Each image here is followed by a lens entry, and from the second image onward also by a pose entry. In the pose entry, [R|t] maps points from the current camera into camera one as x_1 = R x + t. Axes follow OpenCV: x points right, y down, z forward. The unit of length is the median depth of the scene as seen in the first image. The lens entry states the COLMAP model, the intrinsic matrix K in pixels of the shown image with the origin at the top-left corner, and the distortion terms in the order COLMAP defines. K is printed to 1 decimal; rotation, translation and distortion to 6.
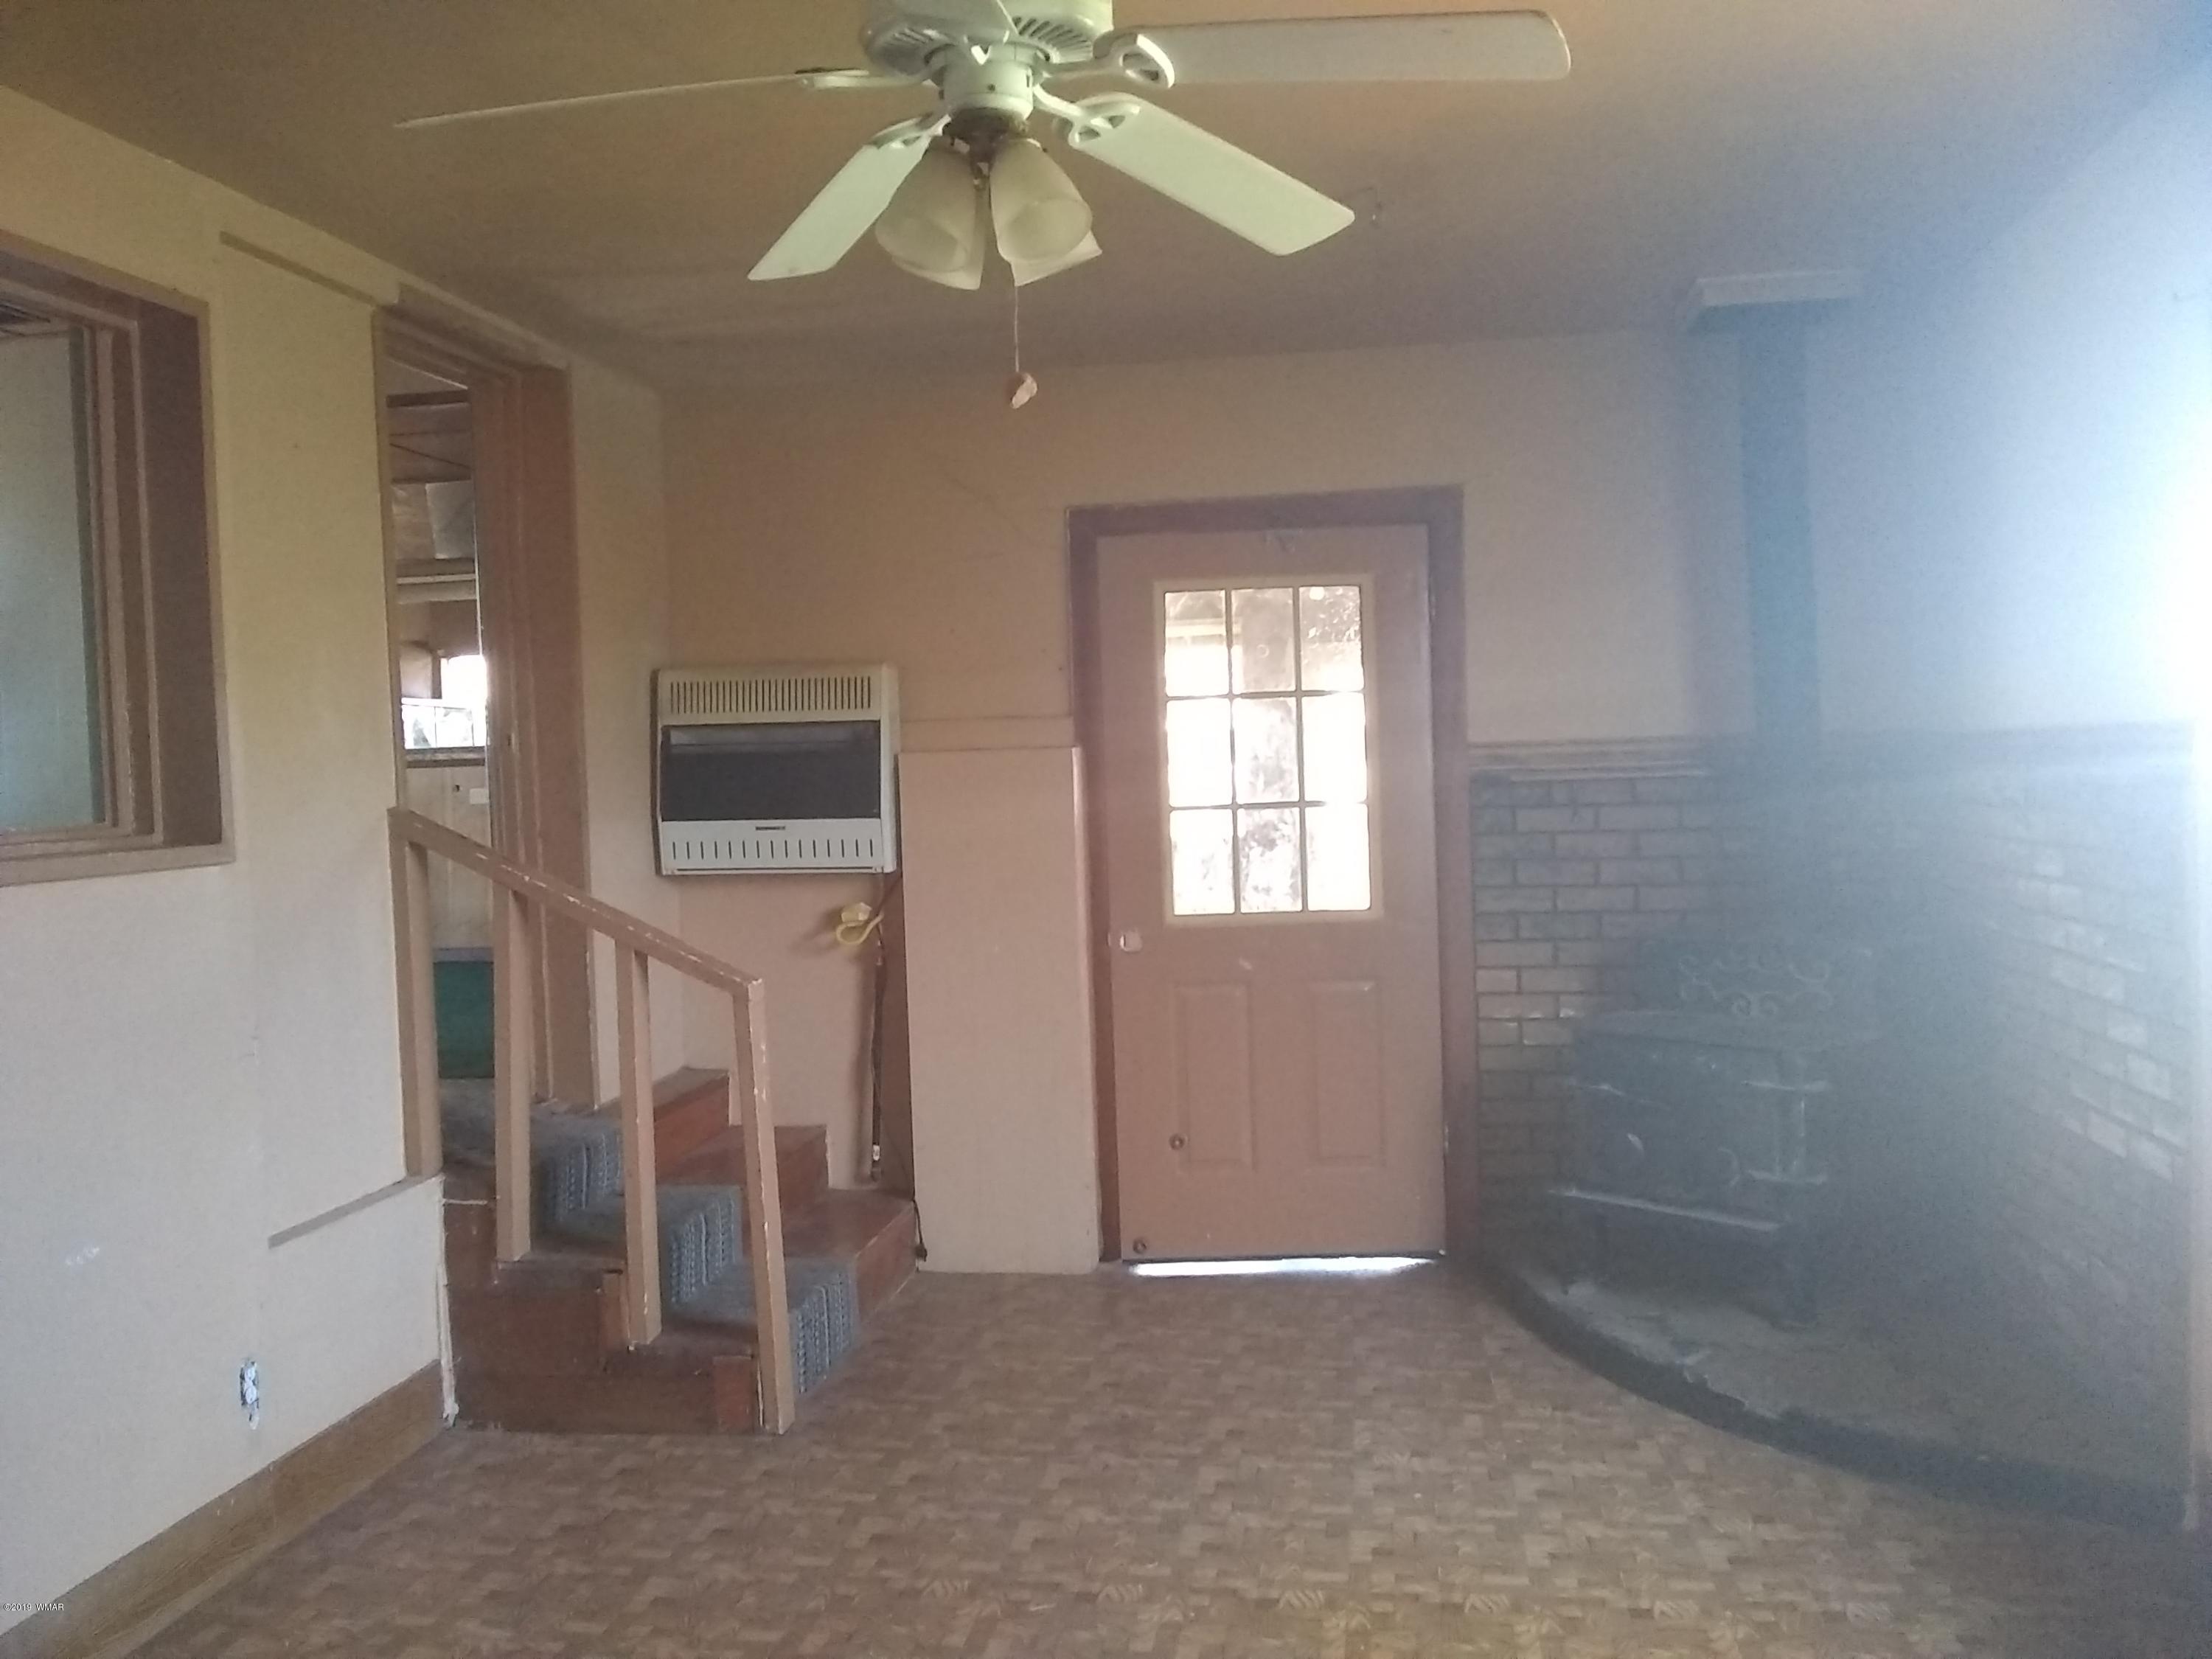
lens RADIAL K [[2006.5, 0, 1106.0], [0, 2006.5, 829.5], [0, 0, 1]] dist [0.019829, -0.099011]
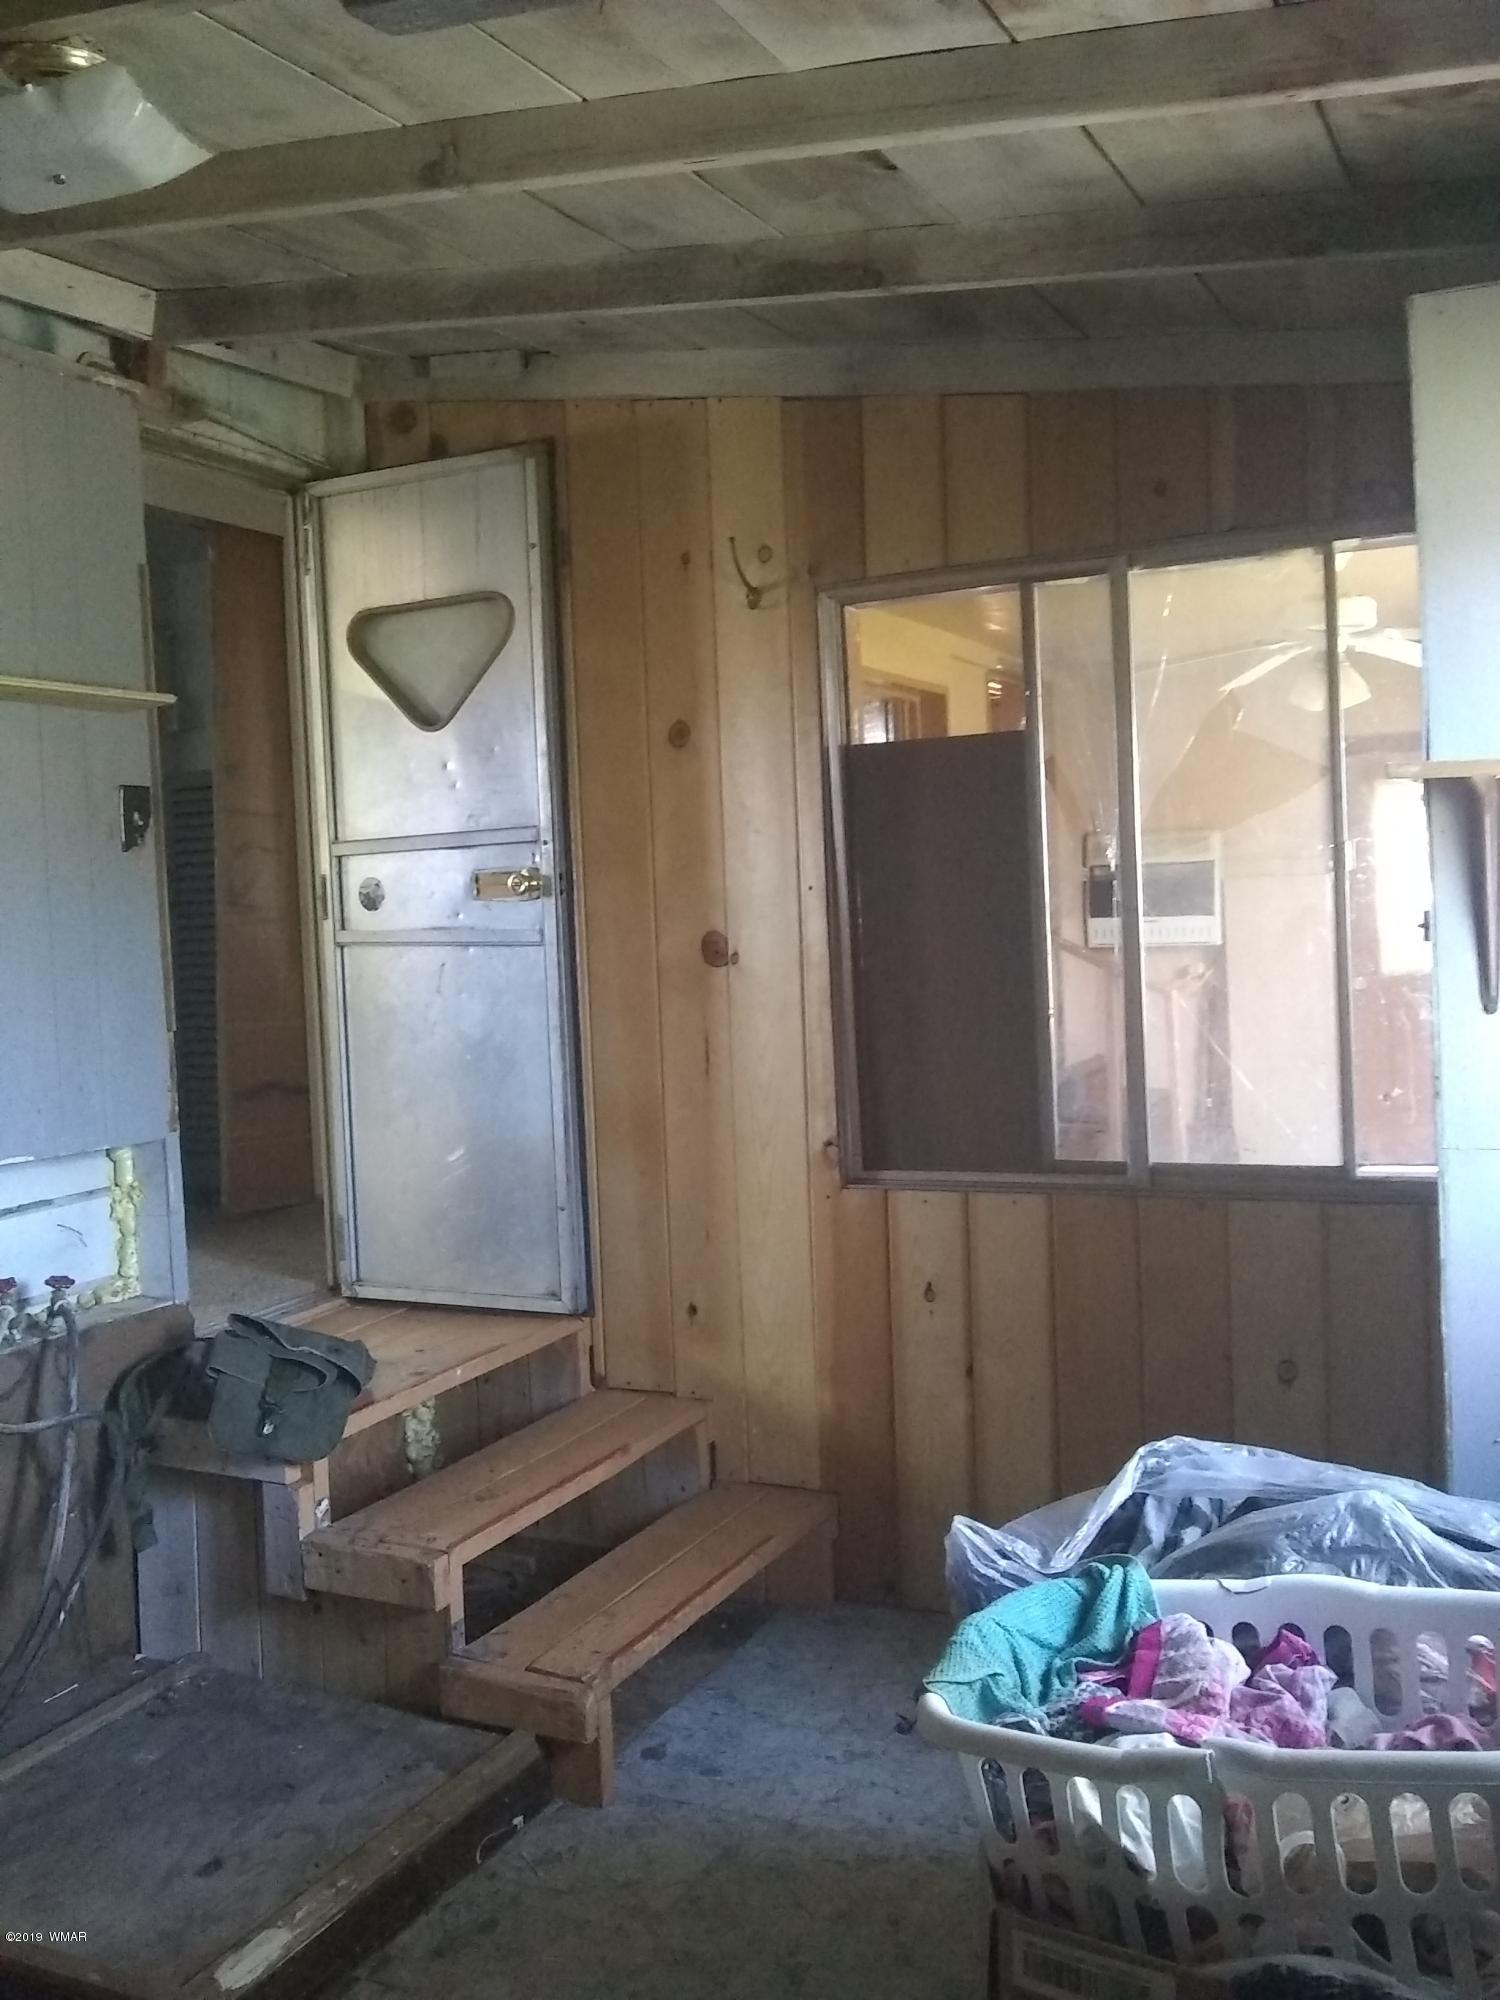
lens RADIAL K [[1814.2, 0, 750.0], [0, 1814.2, 1000.0], [0, 0, 1]] dist [0.019829, -0.099011]
pose [[0.950008, 0.004905, -0.312186, 0.001680], [0.001223, 0.999810, 0.019431, 0.045114], [0.312222, -0.018842, 0.949822, -0.786591]]
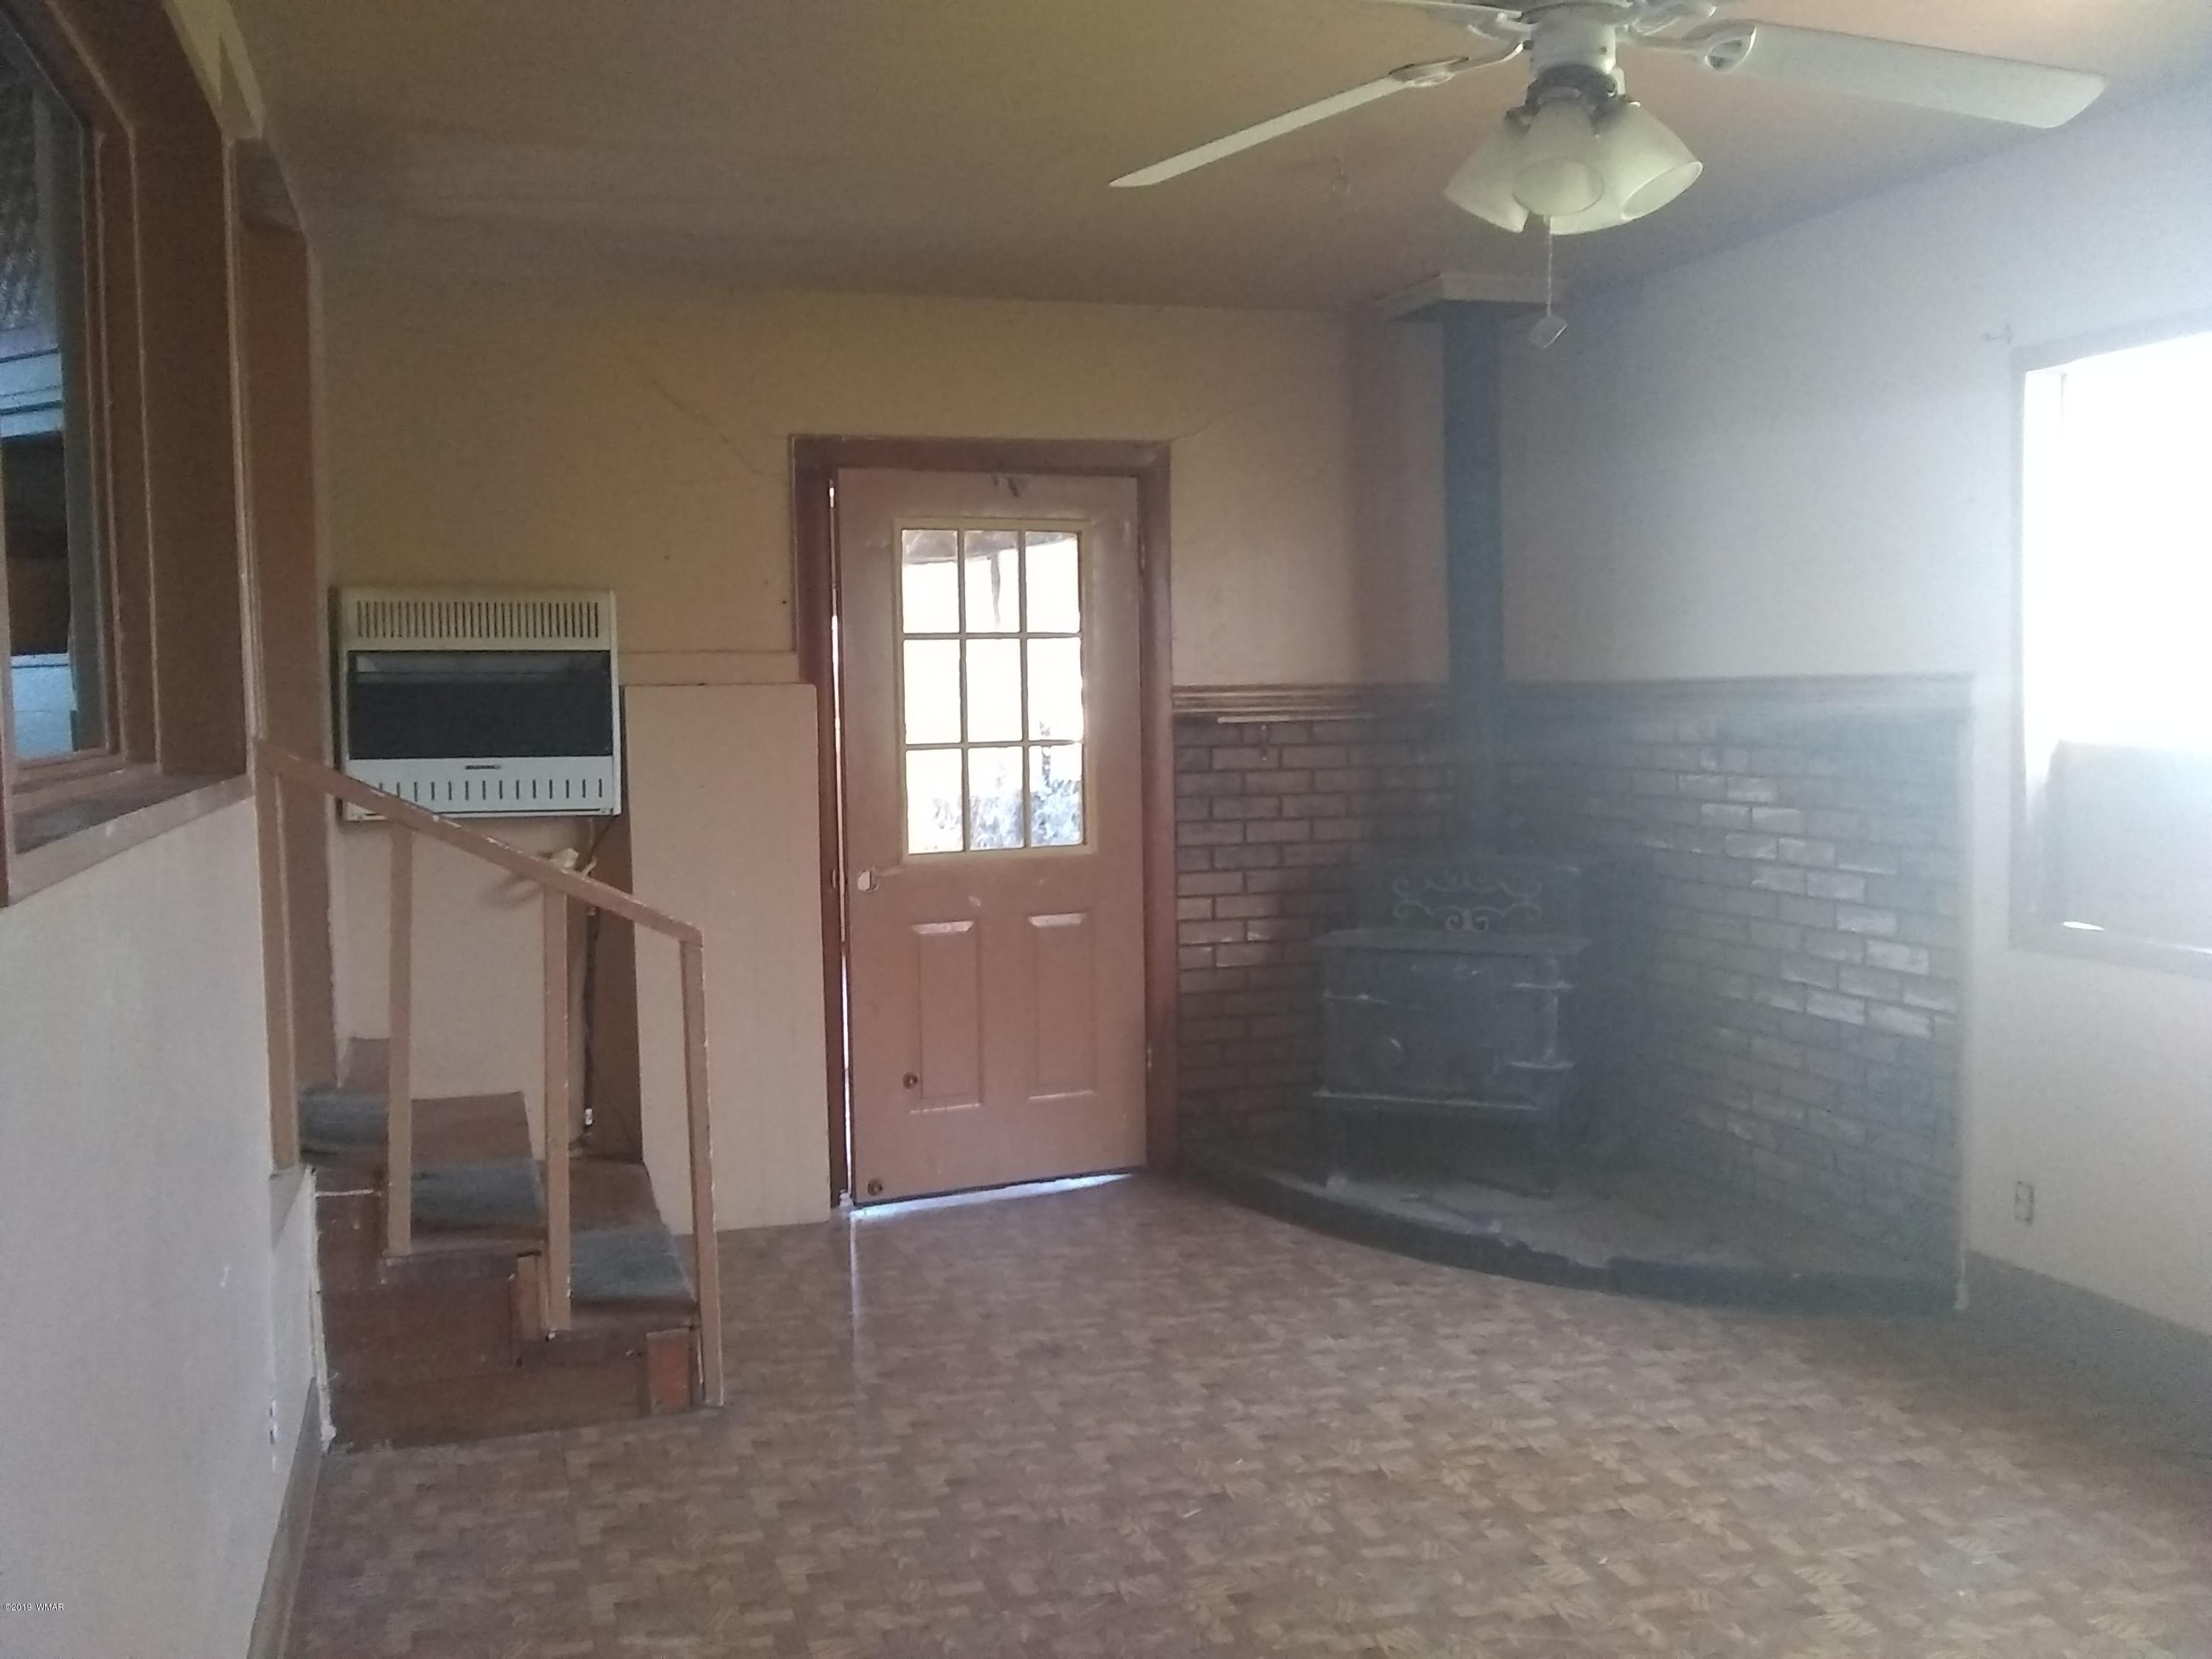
lens RADIAL K [[1999.5, 0, 1106.0], [0, 1999.5, 829.5], [0, 0, 1]] dist [0.062916, -0.232427]
pose [[0.894738, -0.014361, 0.446360, -0.375170], [0.004587, 0.999726, 0.022970, 0.009337], [-0.446568, -0.018504, 0.894559, 0.075381]]
